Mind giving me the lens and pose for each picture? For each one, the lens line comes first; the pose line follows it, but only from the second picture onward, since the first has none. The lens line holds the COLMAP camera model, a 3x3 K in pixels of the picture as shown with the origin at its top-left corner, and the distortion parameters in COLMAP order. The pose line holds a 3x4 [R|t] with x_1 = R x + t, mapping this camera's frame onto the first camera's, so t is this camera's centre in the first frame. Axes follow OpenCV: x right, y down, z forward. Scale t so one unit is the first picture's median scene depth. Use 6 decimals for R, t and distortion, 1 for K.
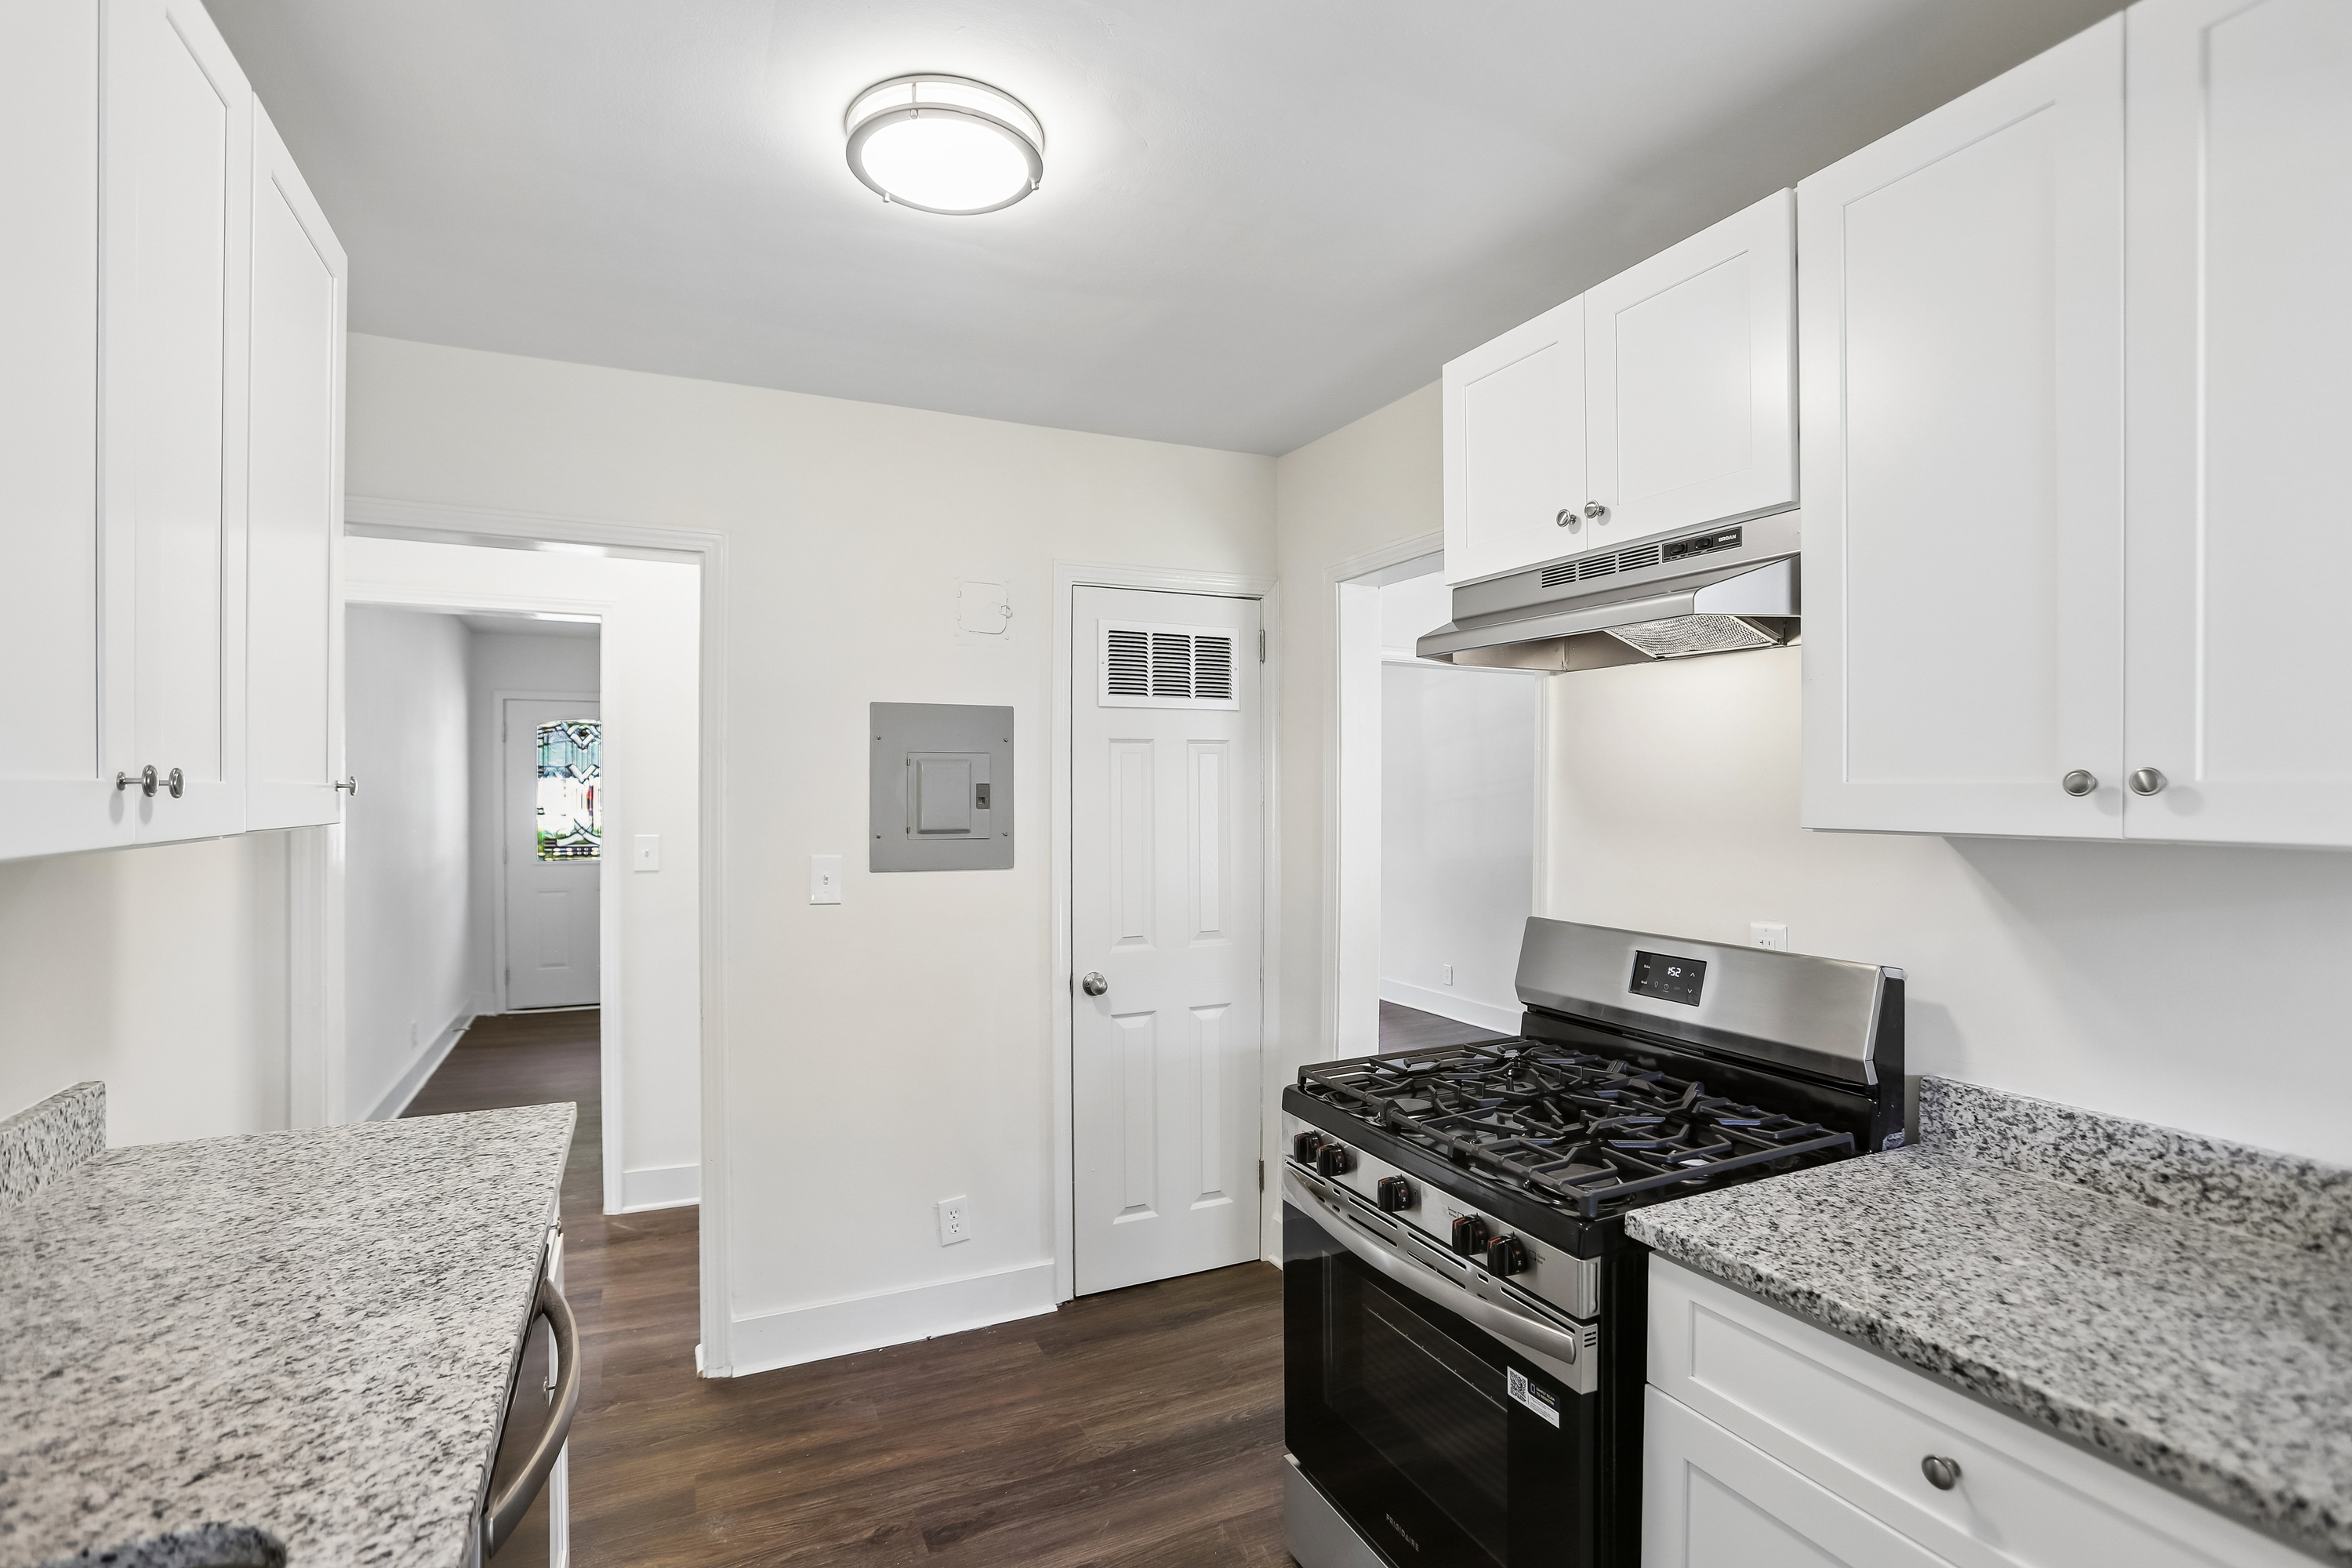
lens RADIAL K [[1114.5, 0, 1204.5], [0, 1114.5, 788.3], [0, 0, 1]] dist [-0.056618, 0.026637]
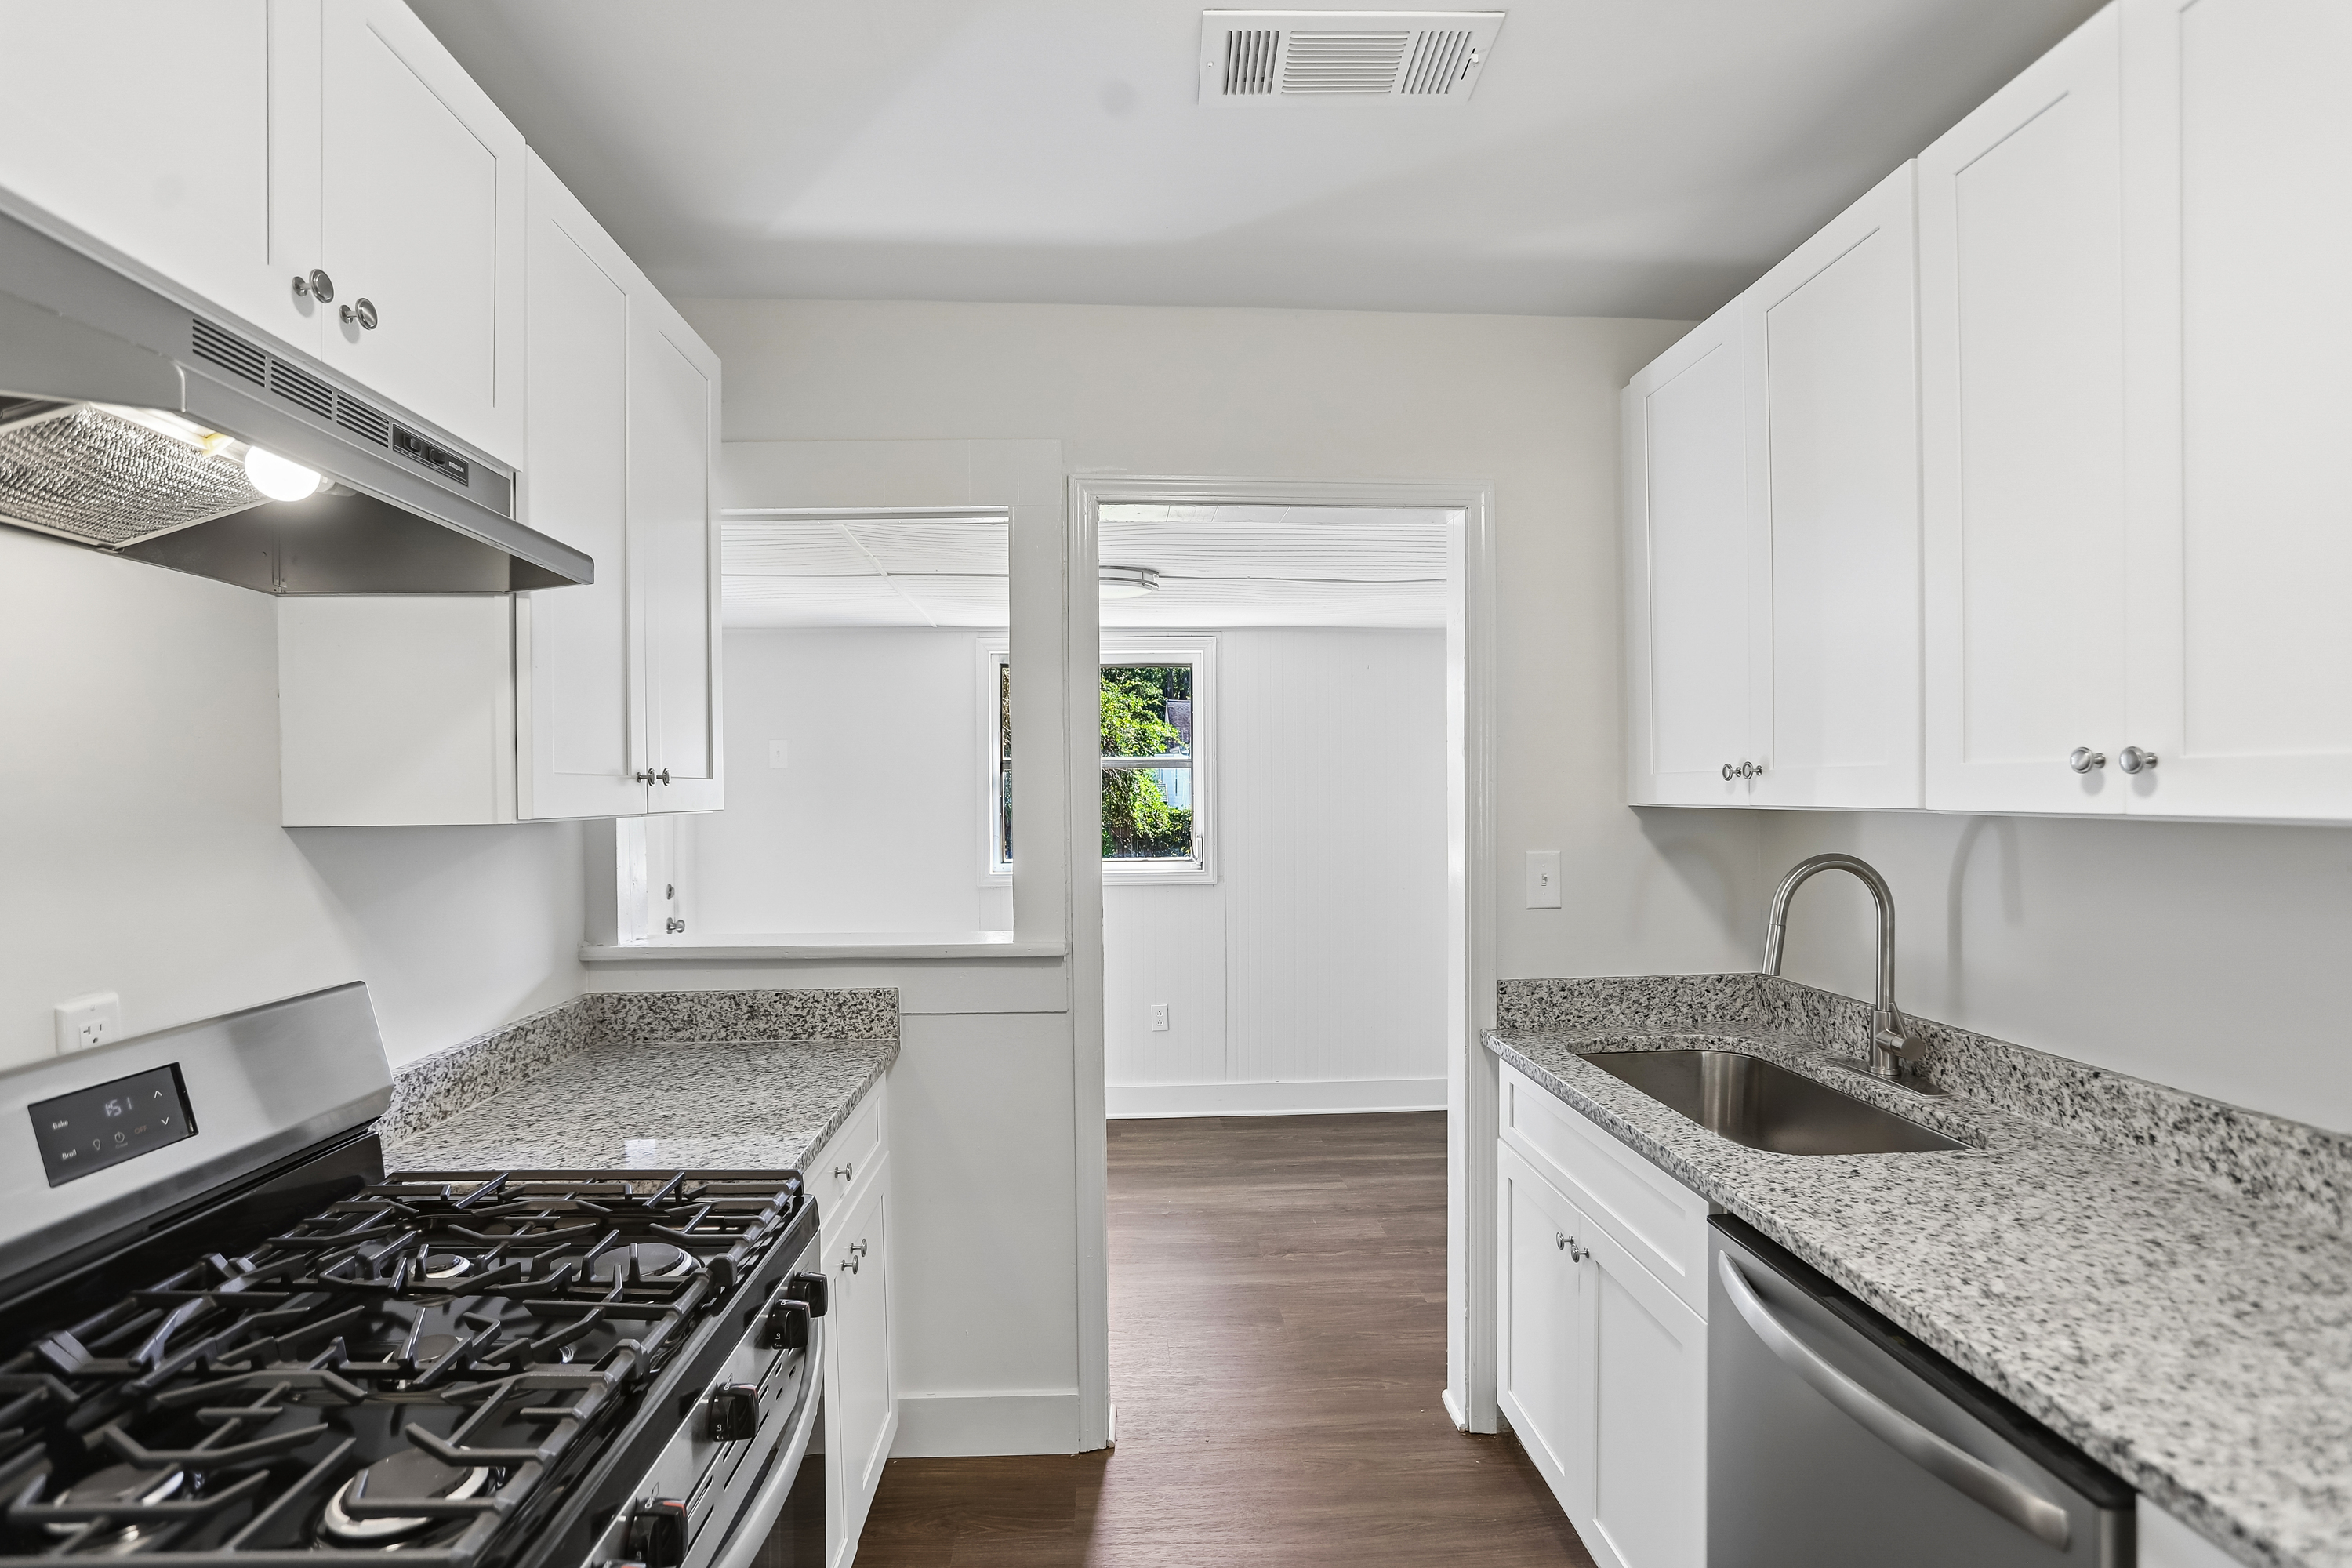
lens RADIAL K [[1111.4, 0, 1159.4], [0, 1111.4, 783.5], [0, 0, 1]] dist [-0.069088, 0.032700]
pose [[-0.911994, 0.006104, 0.410159, -0.315669], [0.003495, 0.999969, -0.007111, 0.013581], [-0.410189, -0.005052, -0.911986, 1.516568]]
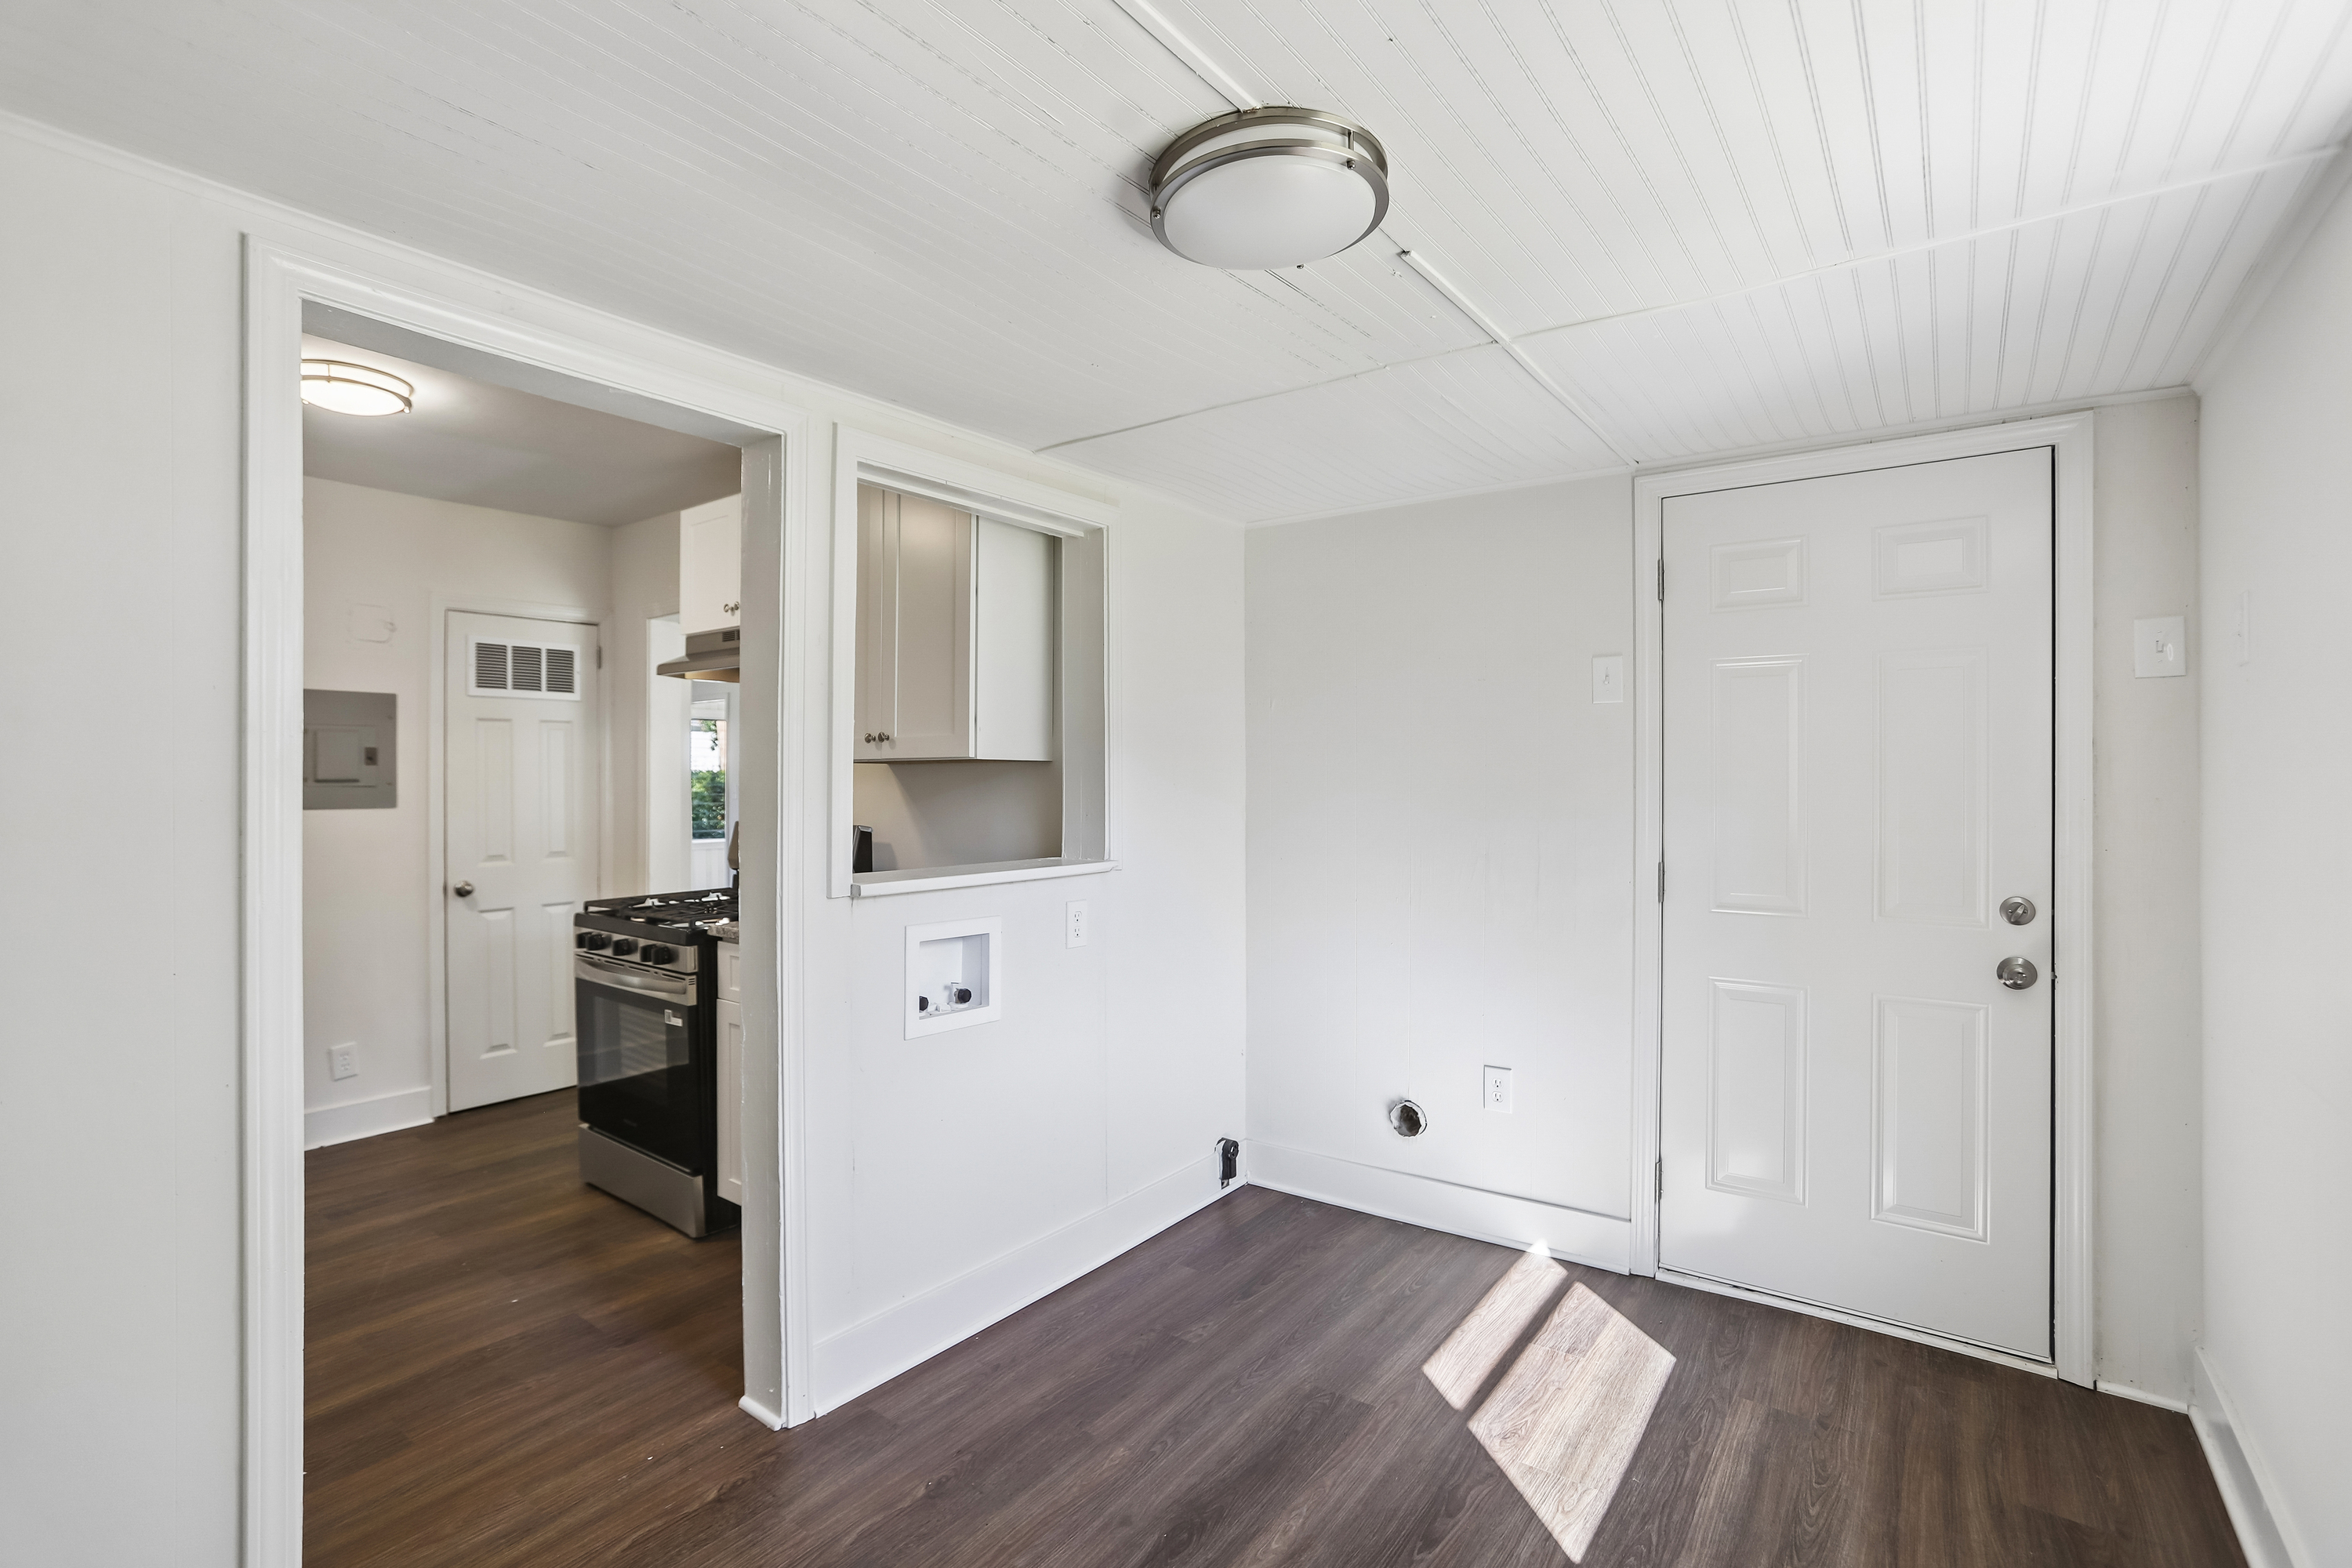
lens RADIAL K [[1076.9, 0, 1176.0], [0, 1076.9, 784.0], [0, 0, 1]] dist [-0.049149, 0.024284]
pose [[0.895650, 0.000907, 0.444758, 0.222028], [-0.001789, 0.999997, 0.001563, 0.071062], [-0.444756, -0.002196, 0.895649, -1.203777]]
